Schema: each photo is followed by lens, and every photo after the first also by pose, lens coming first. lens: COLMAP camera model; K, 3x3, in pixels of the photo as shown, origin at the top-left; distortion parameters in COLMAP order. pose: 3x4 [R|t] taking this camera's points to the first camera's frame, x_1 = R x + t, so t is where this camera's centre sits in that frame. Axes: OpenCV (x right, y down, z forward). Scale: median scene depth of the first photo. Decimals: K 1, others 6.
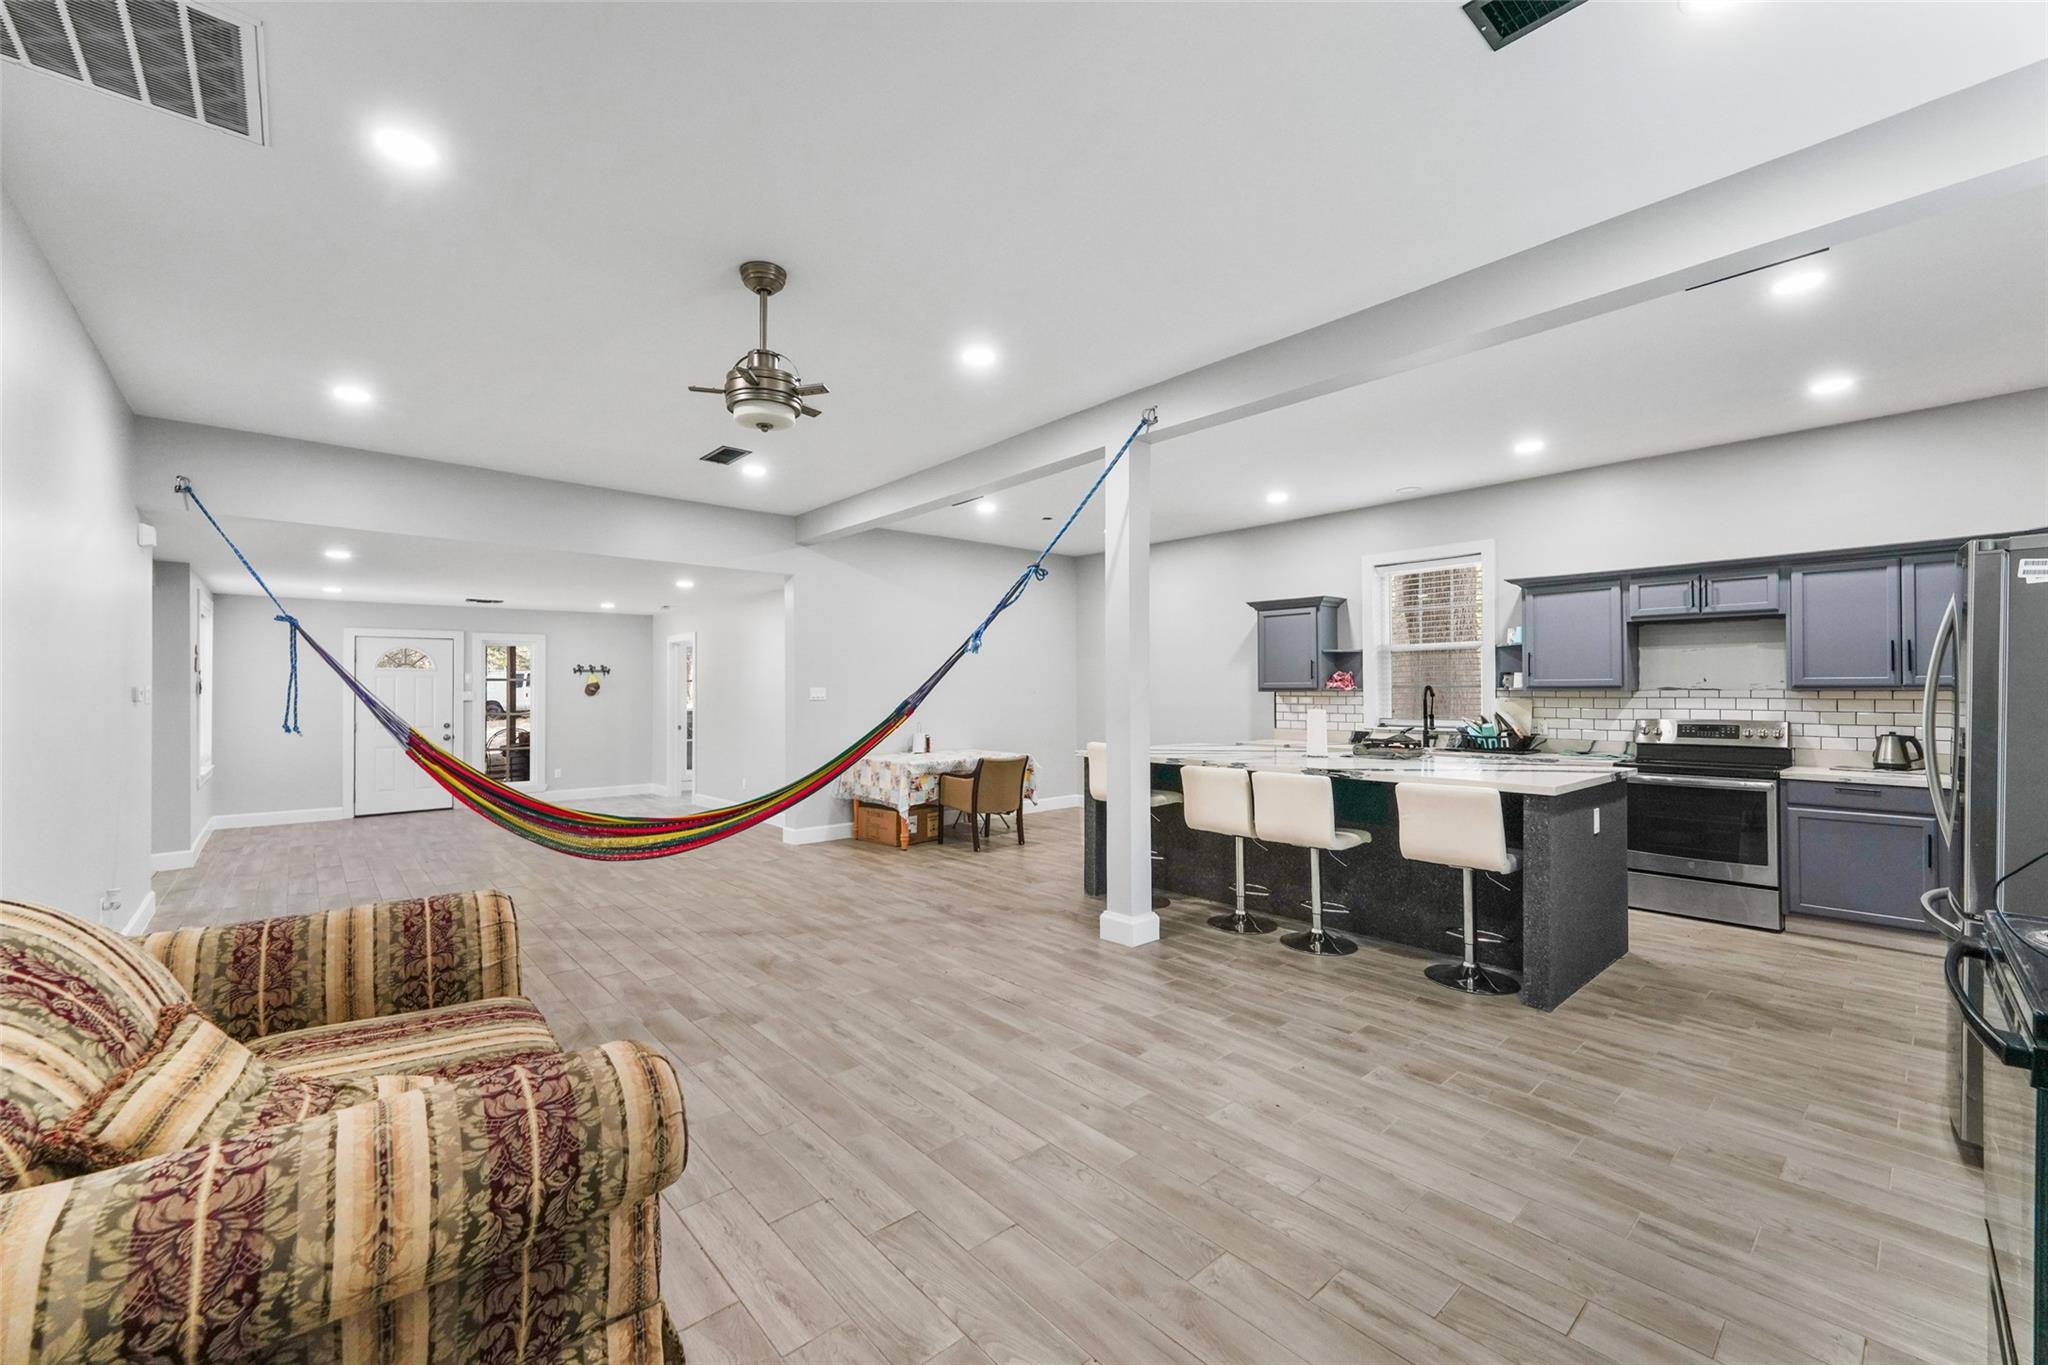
lens RADIAL K [[809.5, 0, 1020.3], [0, 809.5, 692.9], [0, 0, 1]] dist [0.001855, -0.000300]
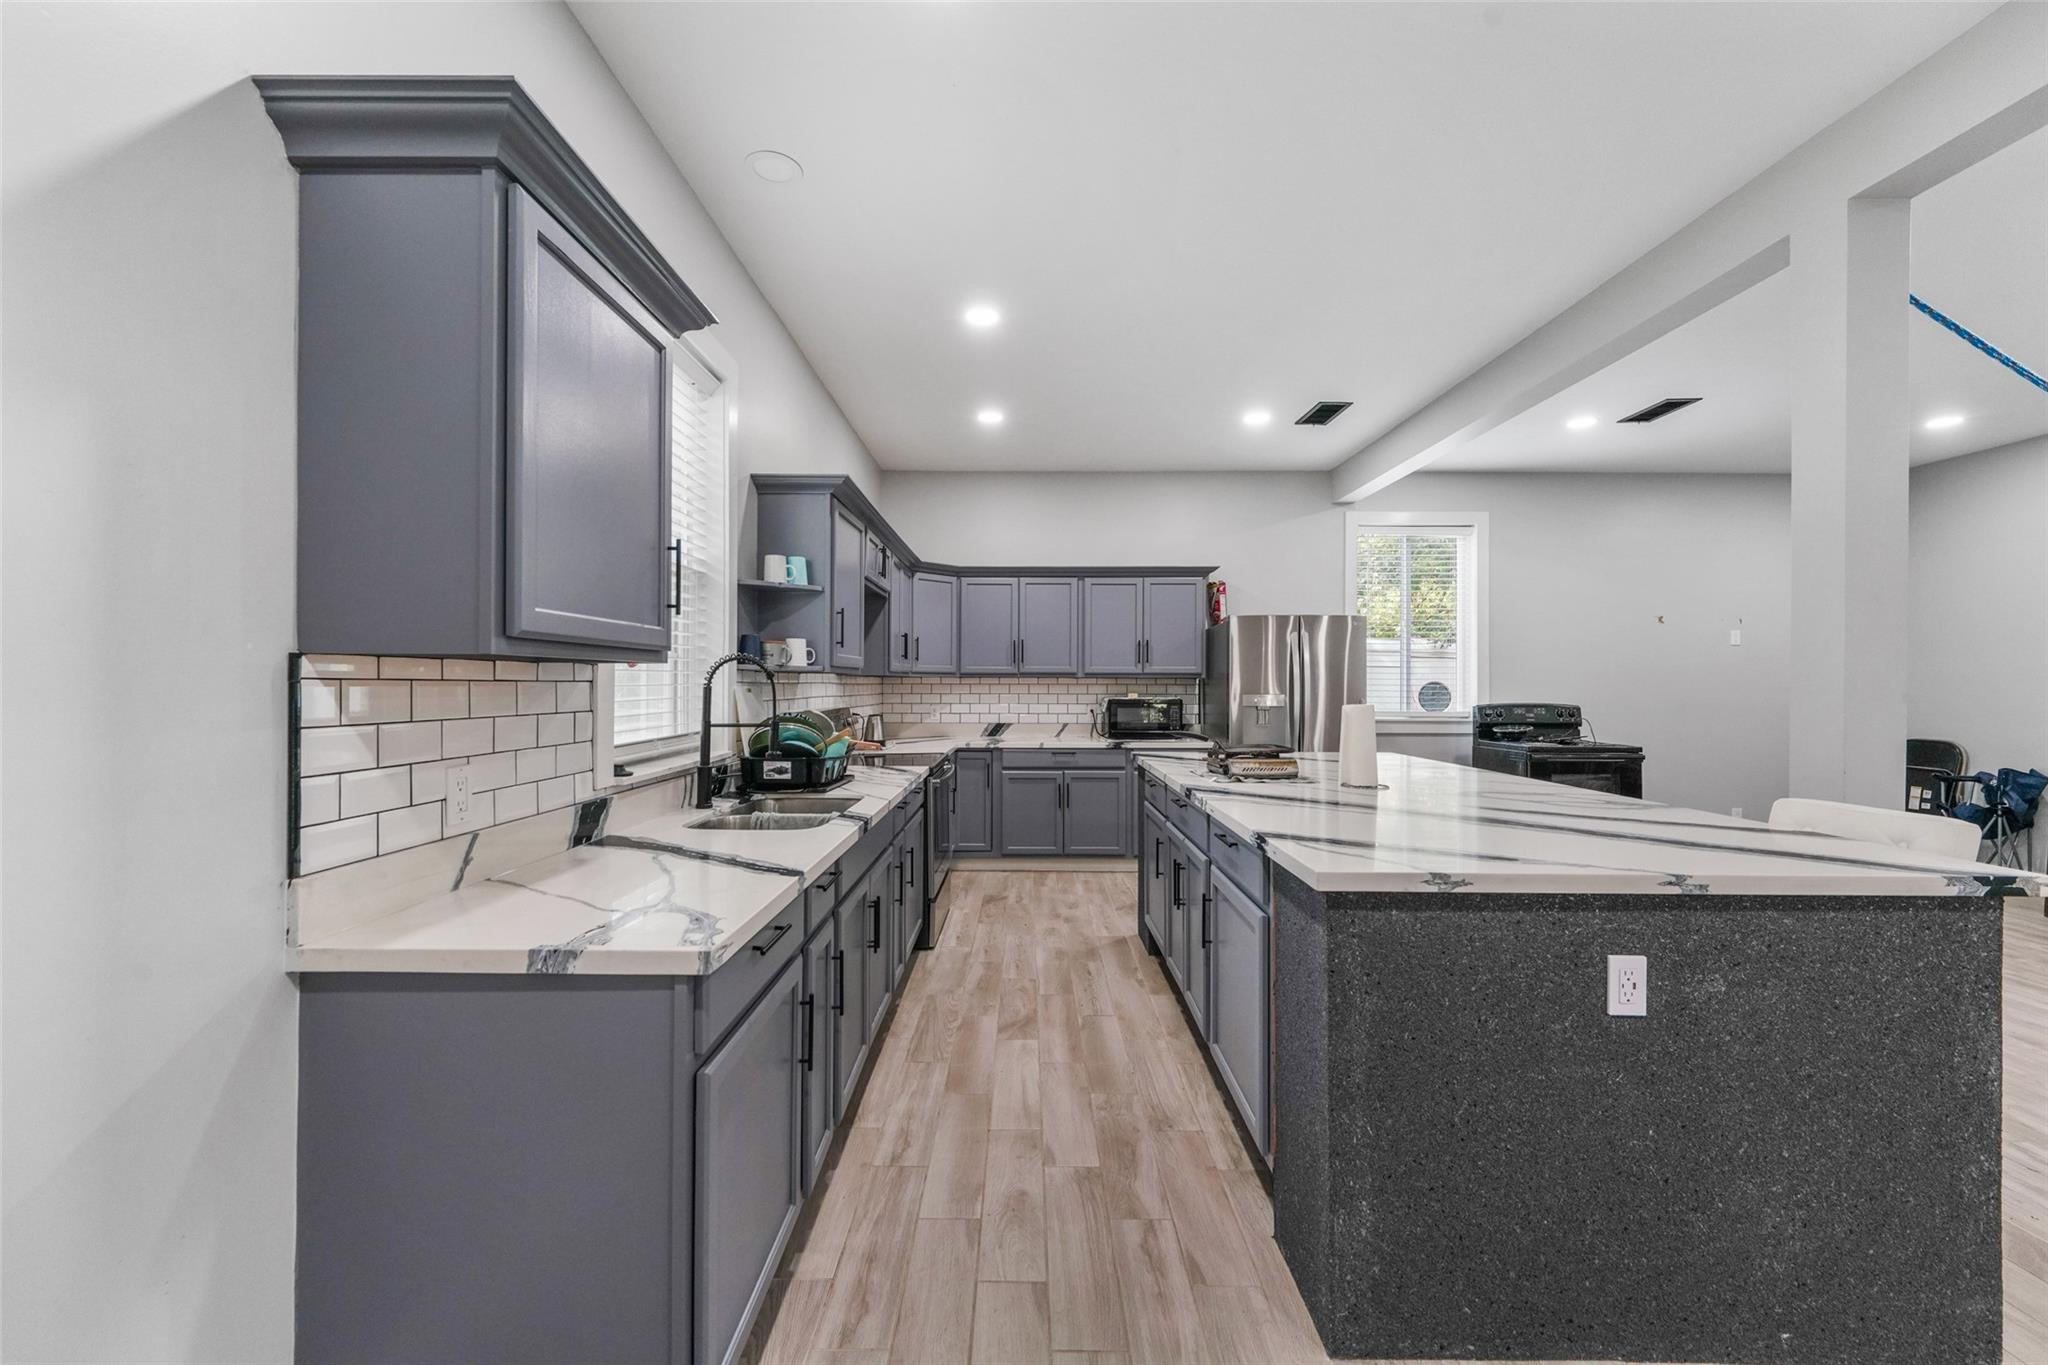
lens RADIAL K [[809.5, 0, 1023.3], [0, 809.5, 677.0], [0, 0, 1]] dist [0.001855, -0.000300]
pose [[-0.750315, -0.002147, 0.661077, 0.152609], [-0.007508, 0.999958, -0.005274, 0.004697], [-0.661037, -0.008920, -0.750300, 1.603947]]
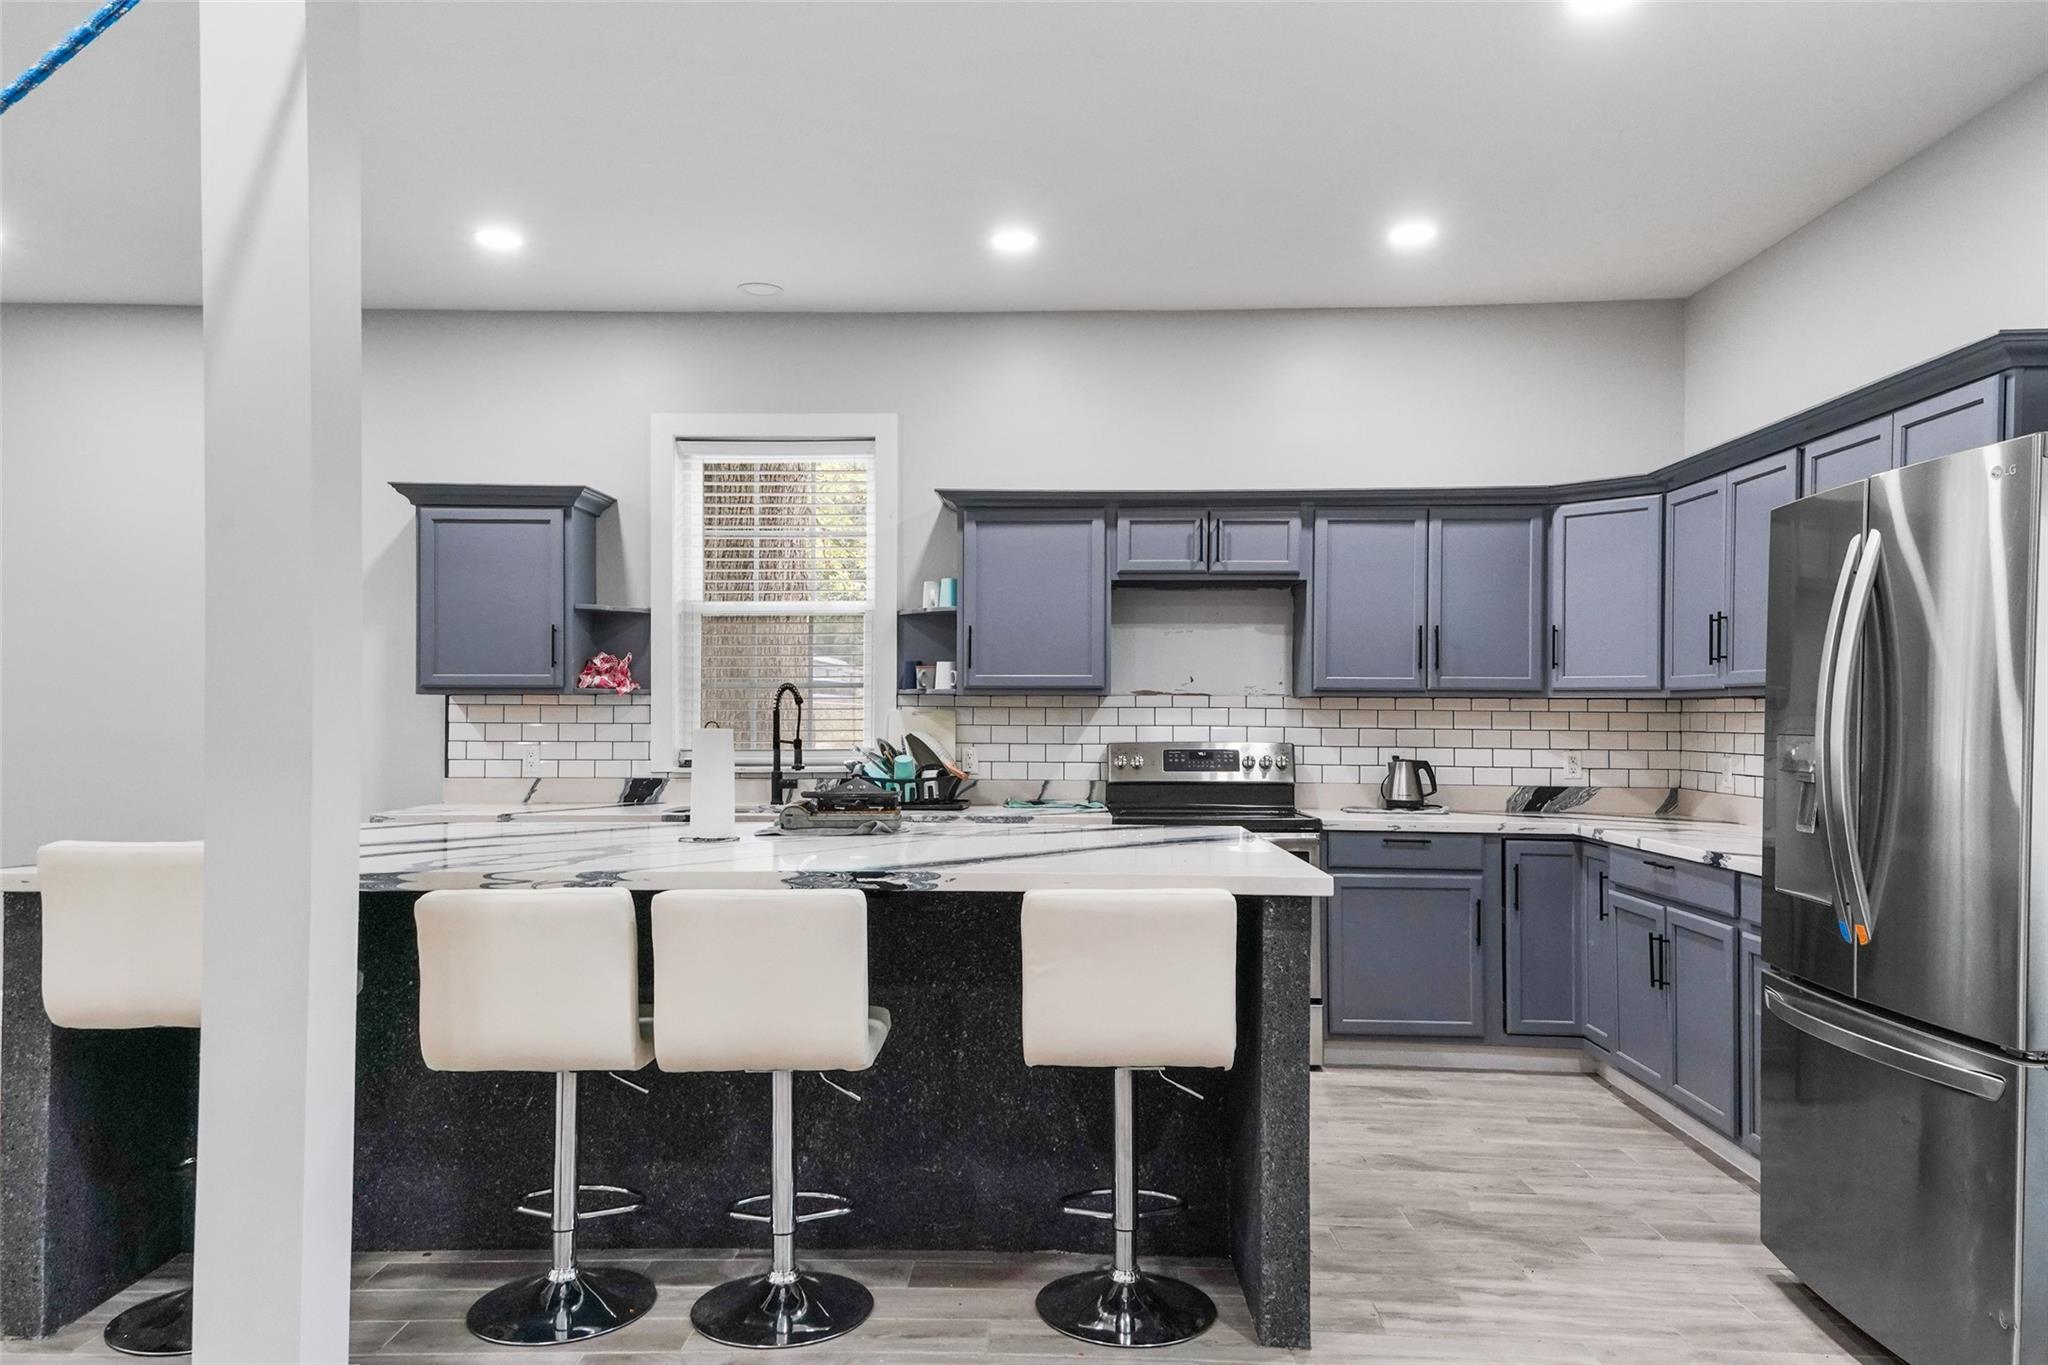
lens RADIAL K [[1439.8, 0, 1013.9], [0, 1439.8, 692.5], [0, 0, 1]] dist [0.090383, -0.002177]
pose [[0.691895, 0.012550, 0.721889, -0.071843], [-0.003697, 0.999897, -0.013840, 0.011193], [-0.721989, 0.006907, 0.691870, 0.354439]]
